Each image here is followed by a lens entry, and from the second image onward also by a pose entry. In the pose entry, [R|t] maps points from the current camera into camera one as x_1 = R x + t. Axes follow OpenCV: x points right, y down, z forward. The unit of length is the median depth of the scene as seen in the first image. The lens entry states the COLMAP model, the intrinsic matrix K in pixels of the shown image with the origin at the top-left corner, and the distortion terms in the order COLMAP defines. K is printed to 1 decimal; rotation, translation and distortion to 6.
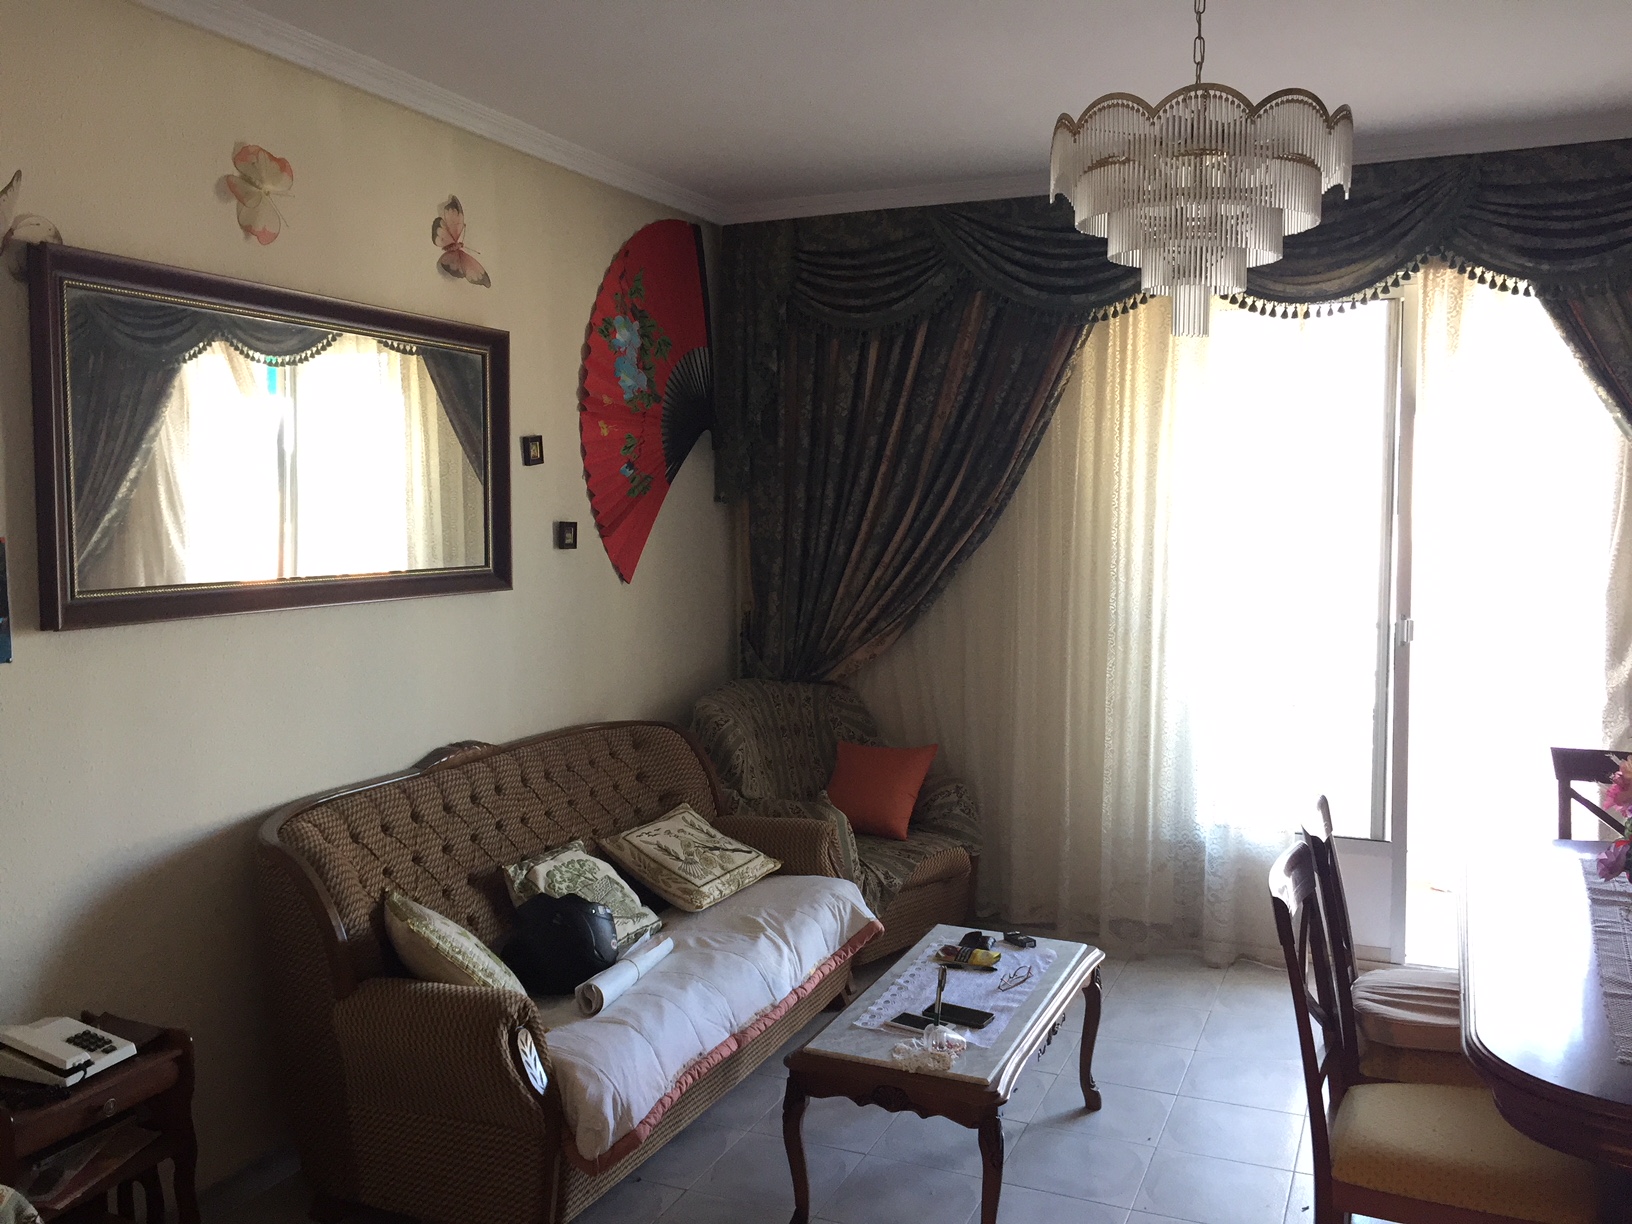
lens RADIAL K [[1379.8, 0, 813.2], [0, 1379.8, 601.7], [0, 0, 1]] dist [0.072598, -0.094274]
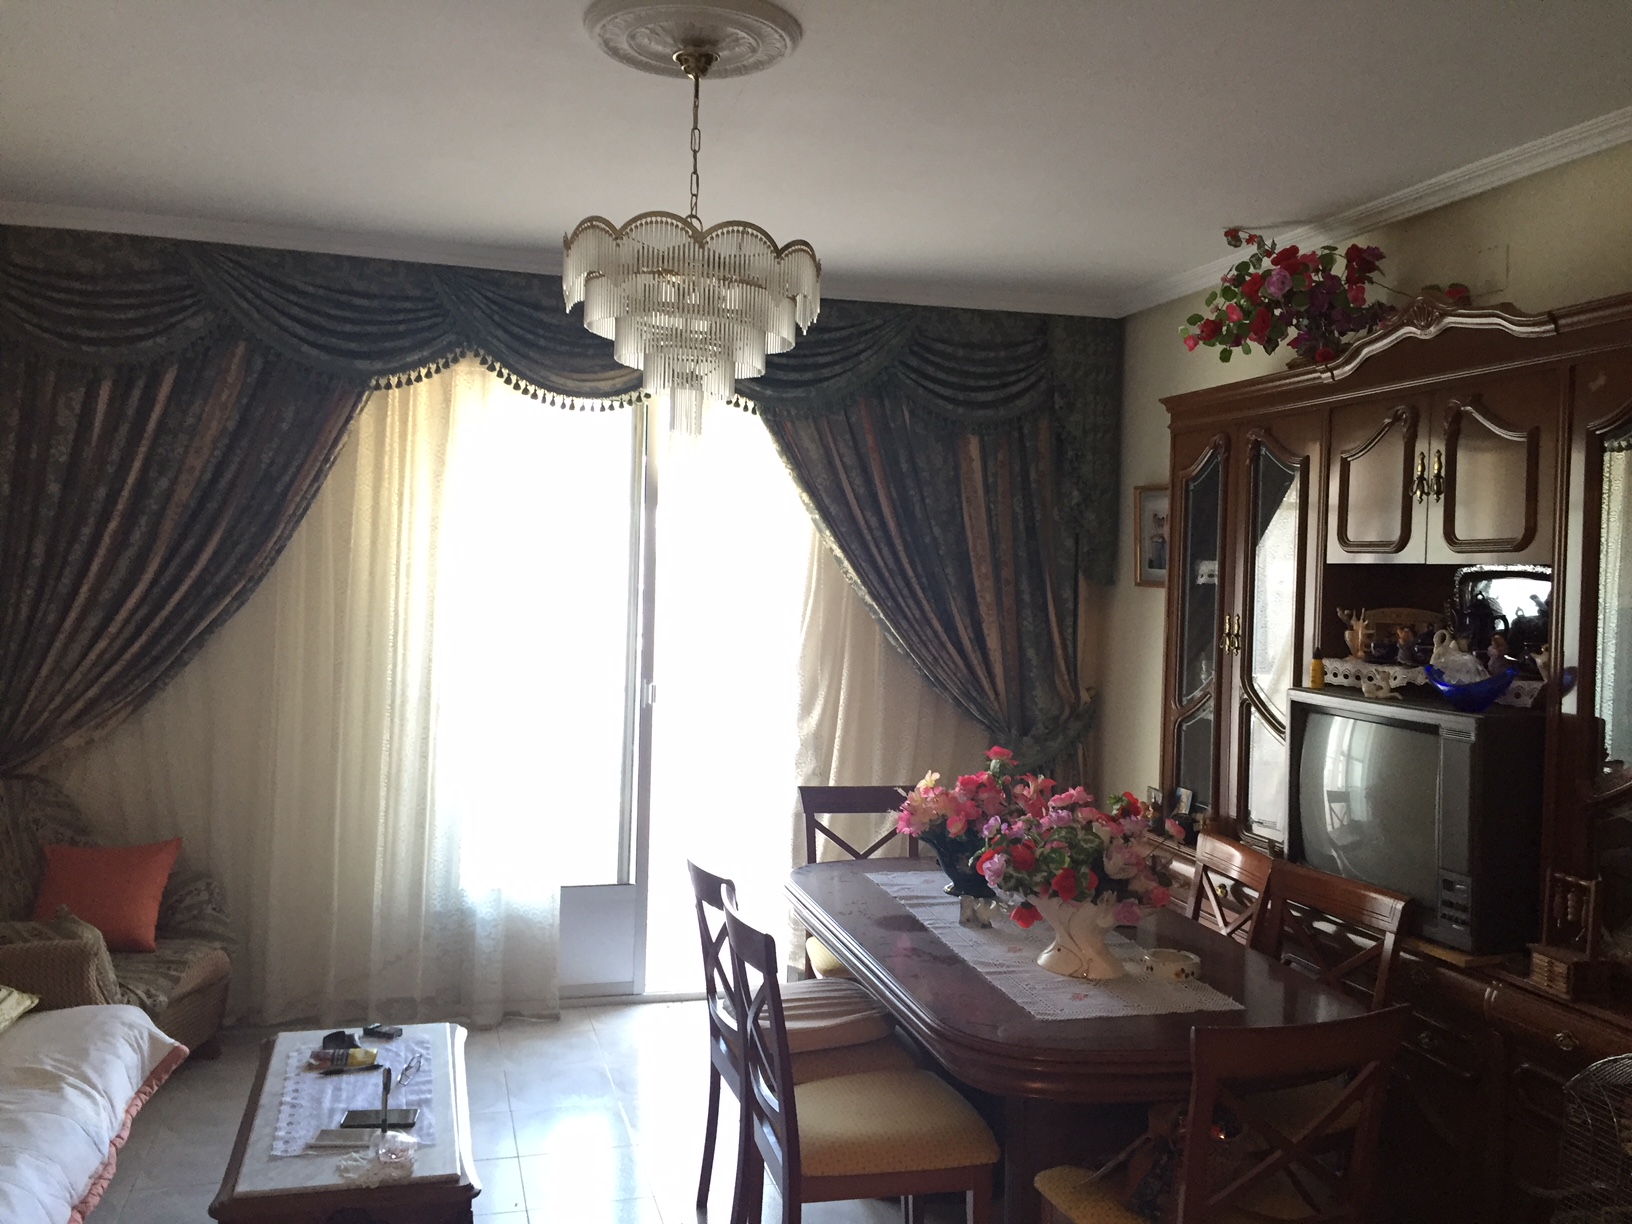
lens RADIAL K [[1379.8, 0, 814.4], [0, 1379.8, 604.2], [0, 0, 1]] dist [0.072598, -0.094274]
pose [[0.775787, 0.013895, 0.630842, -0.174293], [0.014391, 0.999108, -0.039704, -0.005697], [-0.630831, 0.039881, 0.774895, 0.043668]]
